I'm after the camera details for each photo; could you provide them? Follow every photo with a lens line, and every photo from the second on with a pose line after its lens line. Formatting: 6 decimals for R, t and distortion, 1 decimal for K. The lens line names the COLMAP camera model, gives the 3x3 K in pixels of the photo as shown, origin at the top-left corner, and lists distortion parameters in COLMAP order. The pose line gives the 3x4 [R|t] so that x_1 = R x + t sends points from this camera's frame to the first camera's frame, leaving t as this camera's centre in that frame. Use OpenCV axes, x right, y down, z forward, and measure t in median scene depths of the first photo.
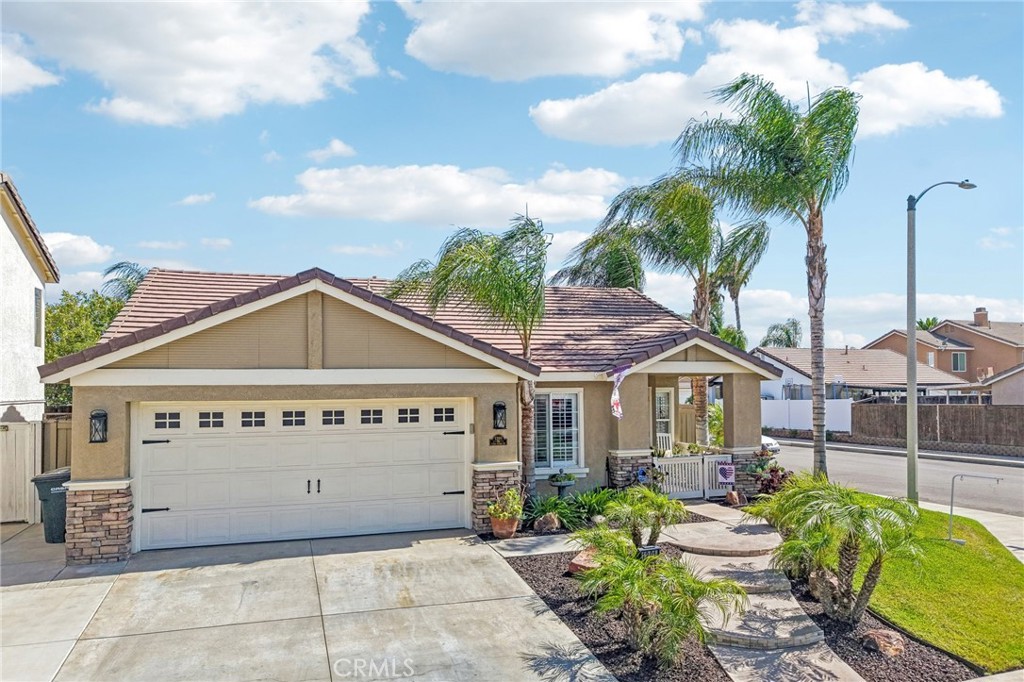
lens RADIAL K [[709.9, 0, 508.4], [0, 709.9, 367.3], [0, 0, 1]] dist [0.008421, -0.001945]
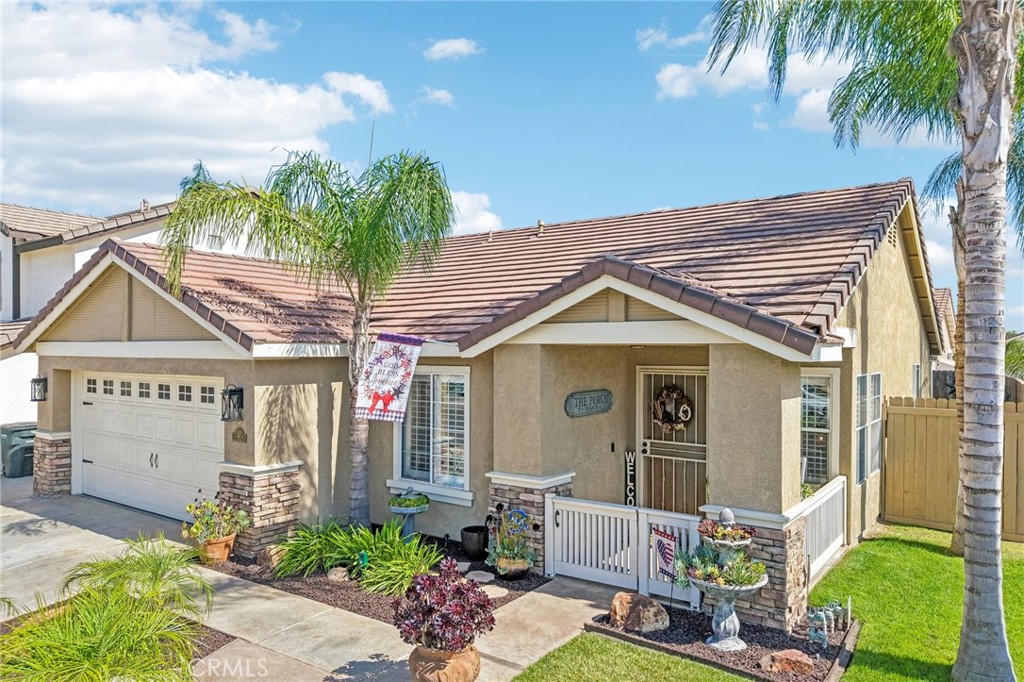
lens RADIAL K [[693.8, 0, 516.2], [0, 693.8, 347.0], [0, 0, 1]] dist [0.029439, -0.035270]
pose [[0.599270, 0.008573, -0.800501, 0.832136], [0.015654, 0.999626, 0.022424, -0.003145], [0.800394, -0.025969, 0.598912, 0.864138]]
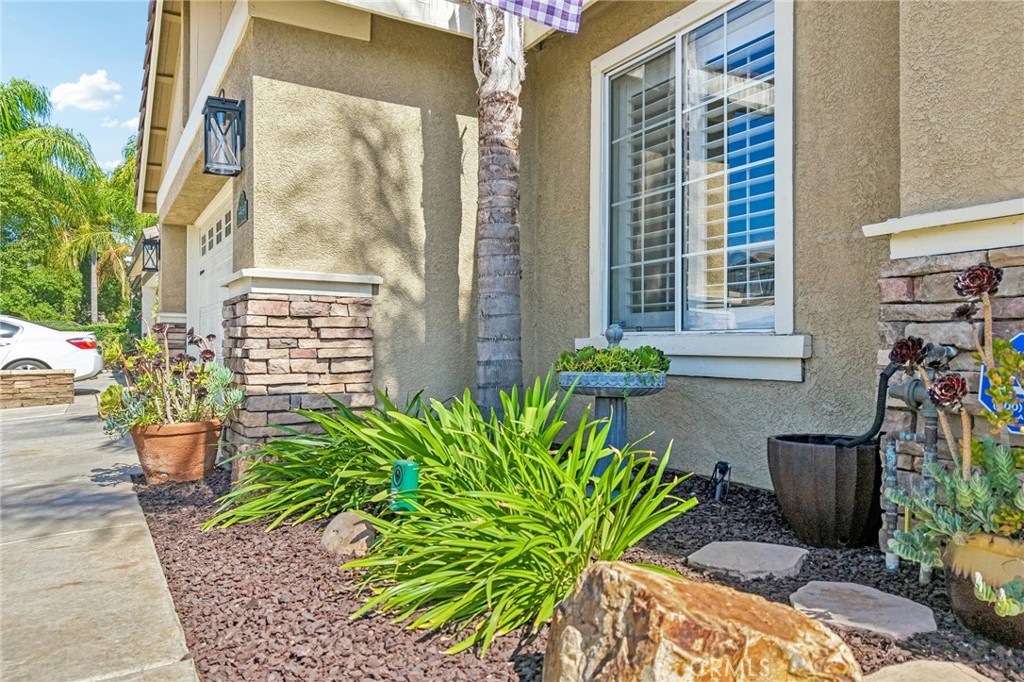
lens RADIAL K [[693.8, 0, 516.2], [0, 693.8, 347.0], [0, 0, 1]] dist [0.029439, -0.035270]
pose [[0.236073, 0.011405, -0.971668, 0.375538], [0.026528, 0.999483, 0.018176, 0.183040], [0.971373, -0.030067, 0.235648, 1.142344]]
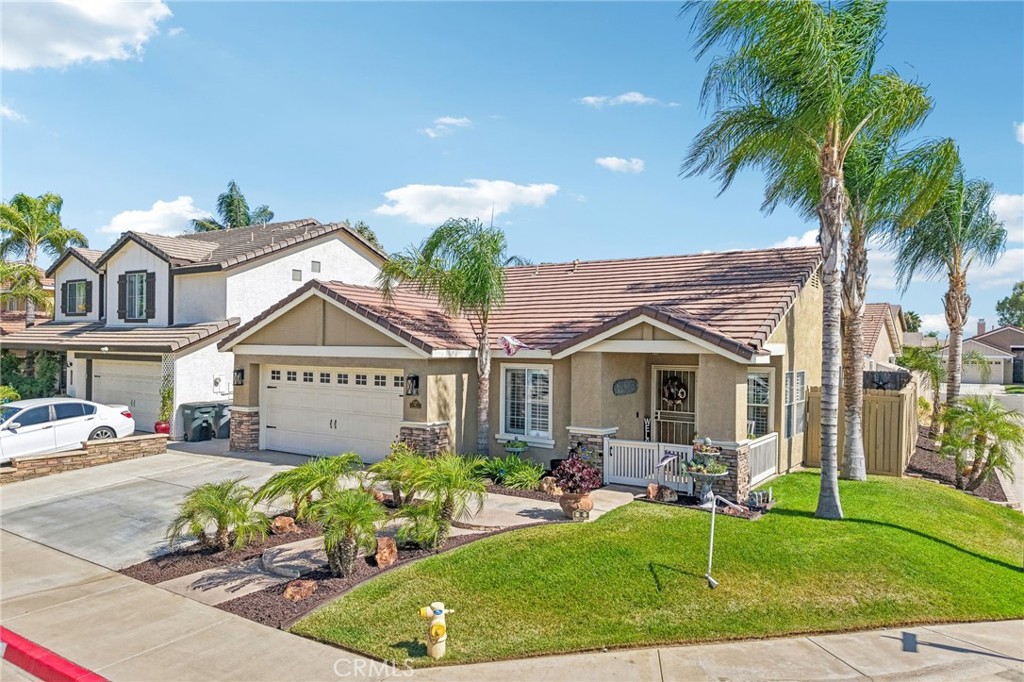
lens RADIAL K [[707.7, 0, 512.0], [0, 707.7, 341.0], [0, 0, 1]] dist [0.040268, -0.048474]
pose [[0.623649, 0.010345, -0.781636, 1.176331], [0.004651, 0.999846, 0.016943, -0.032099], [0.781691, -0.014202, 0.623505, 0.382356]]
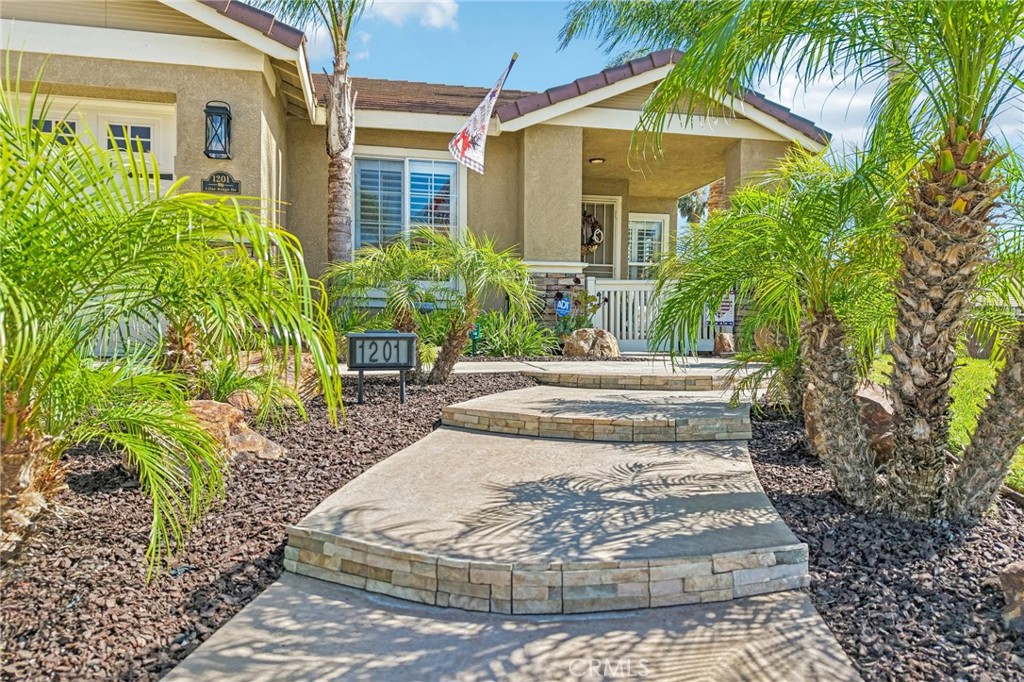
lens RADIAL K [[717.6, 0, 512.0], [0, 717.6, 341.0], [0, 0, 1]] dist [0.005415, 0.000080]
pose [[0.994242, 0.018582, -0.105533, 0.270832], [-0.016383, 0.999631, 0.021665, 0.219709], [0.105896, -0.019811, 0.994180, 0.558107]]
